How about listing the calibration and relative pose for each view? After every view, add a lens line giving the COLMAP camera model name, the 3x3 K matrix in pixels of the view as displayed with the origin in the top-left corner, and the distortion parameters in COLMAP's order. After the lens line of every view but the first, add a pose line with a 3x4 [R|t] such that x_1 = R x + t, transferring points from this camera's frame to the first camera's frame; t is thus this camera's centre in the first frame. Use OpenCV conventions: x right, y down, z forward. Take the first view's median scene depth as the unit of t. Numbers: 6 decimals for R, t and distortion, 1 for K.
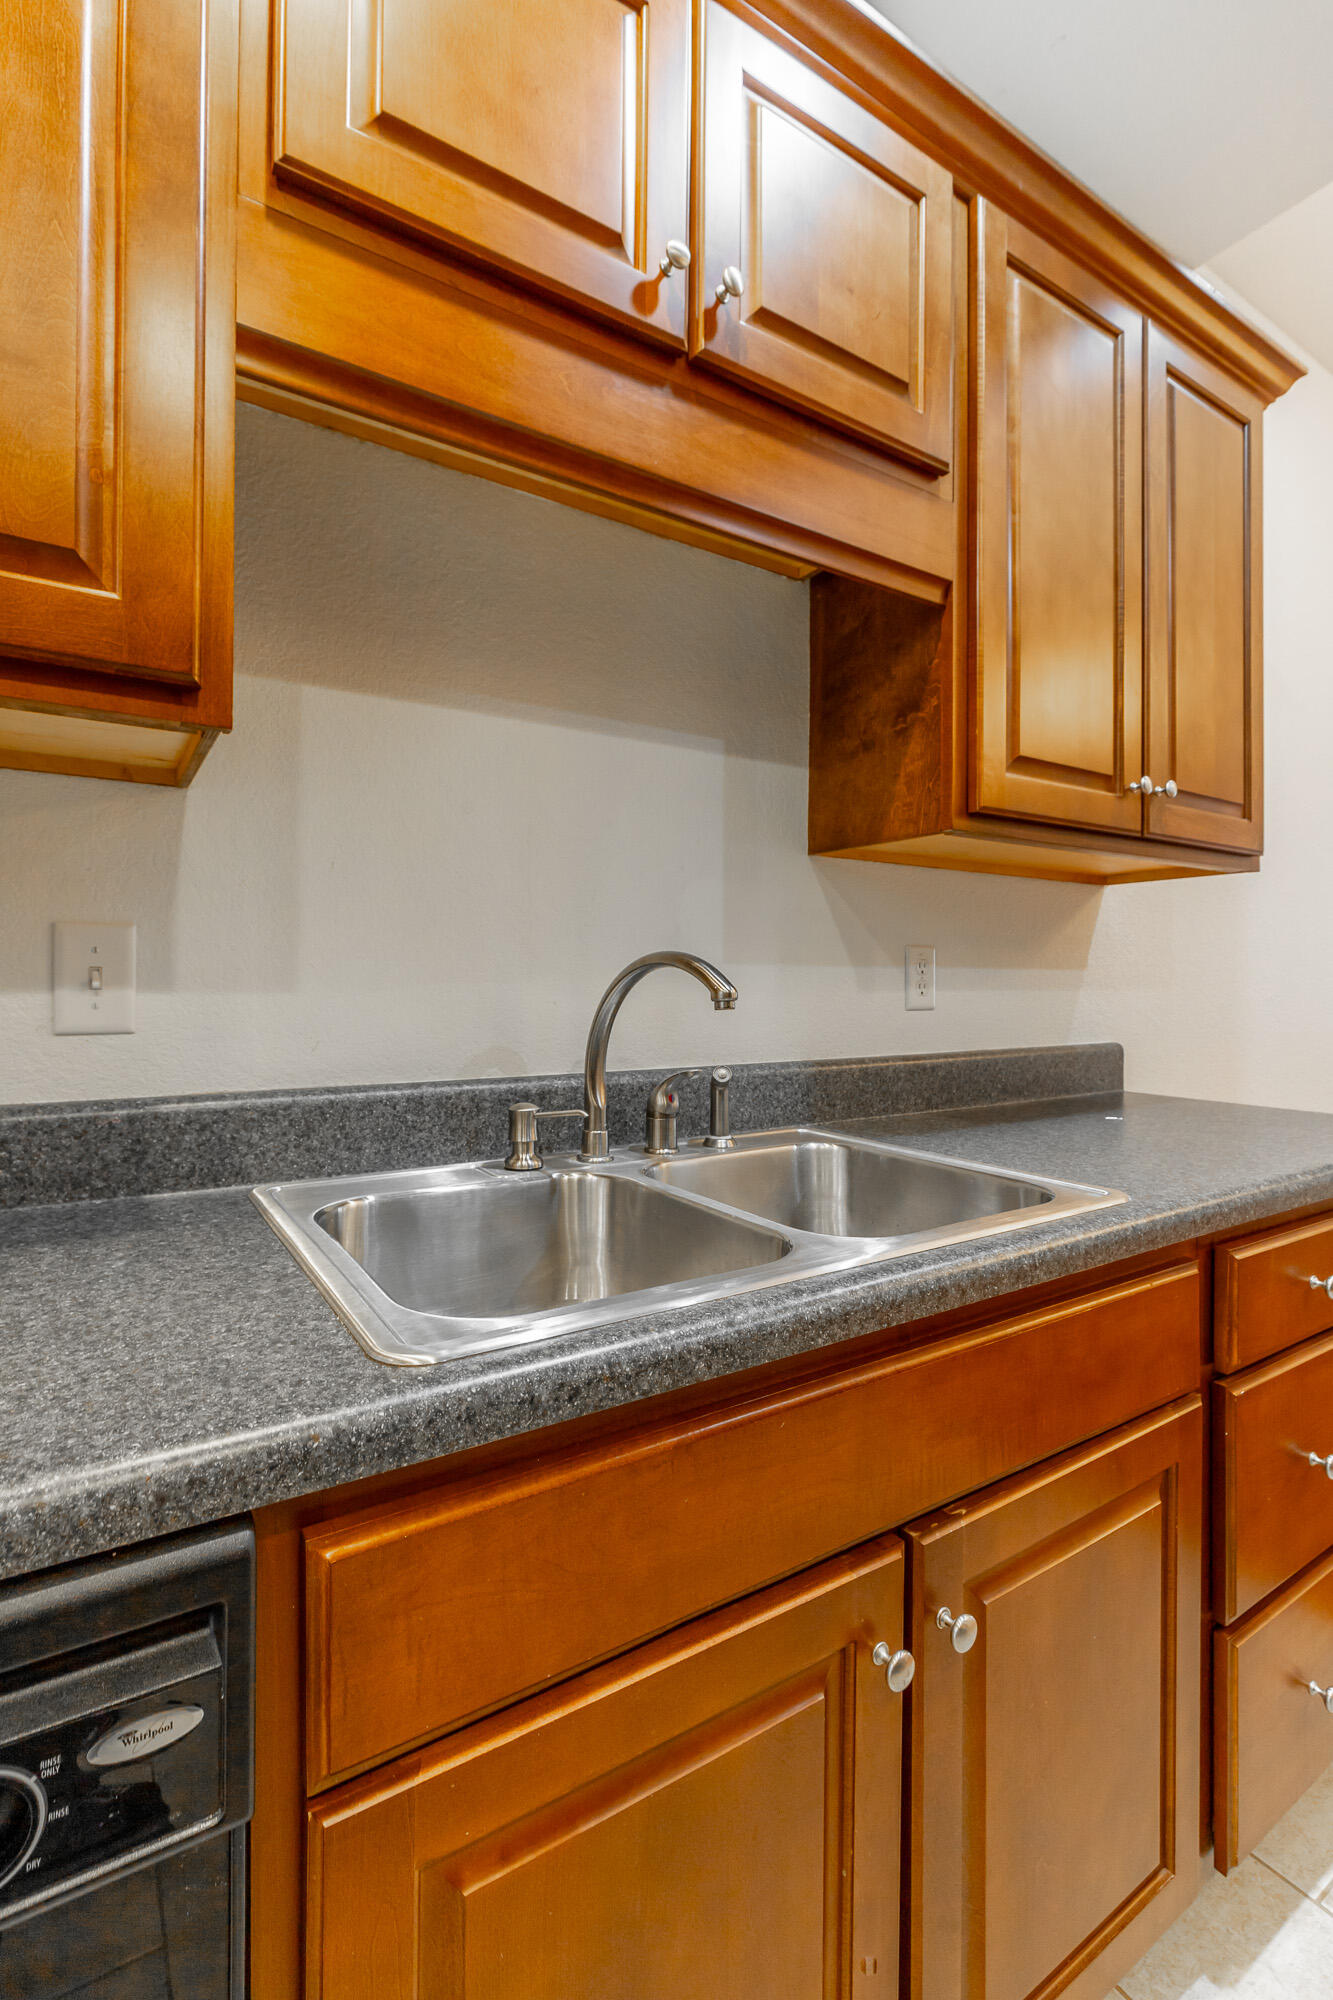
lens RADIAL K [[905.9, 0, 661.2], [0, 905.9, 982.0], [0, 0, 1]] dist [0.004077, 0.000076]
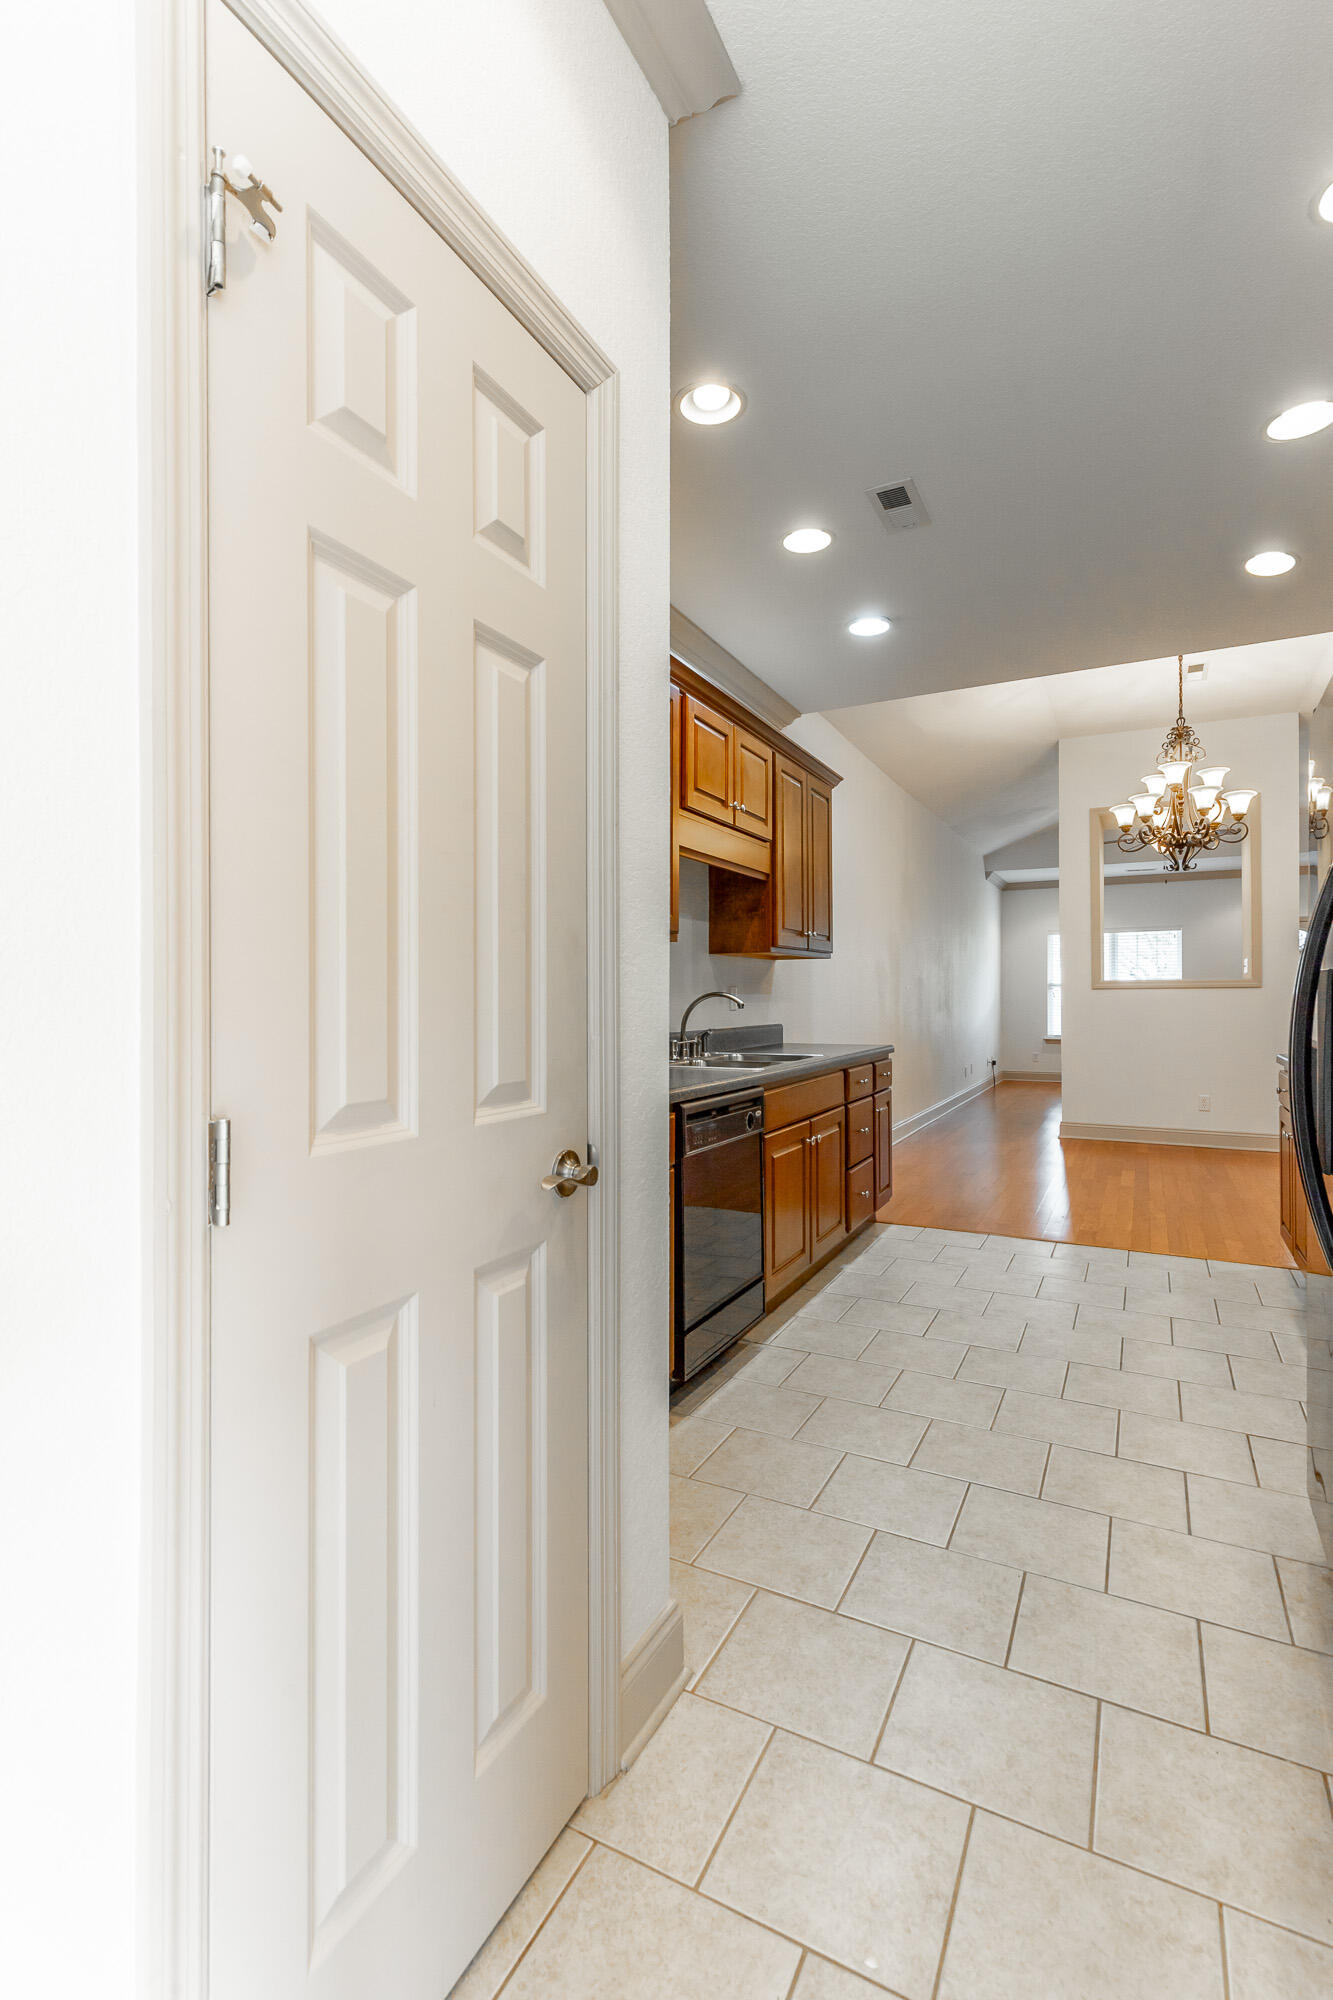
lens RADIAL K [[905.9, 0, 668.3], [0, 905.9, 996.2], [0, 0, 1]] dist [0.004077, 0.000076]
pose [[0.867522, -0.002908, 0.497389, -1.323304], [-0.001542, 0.999962, 0.008537, -0.037508], [-0.497396, -0.008173, 0.867485, -1.327233]]
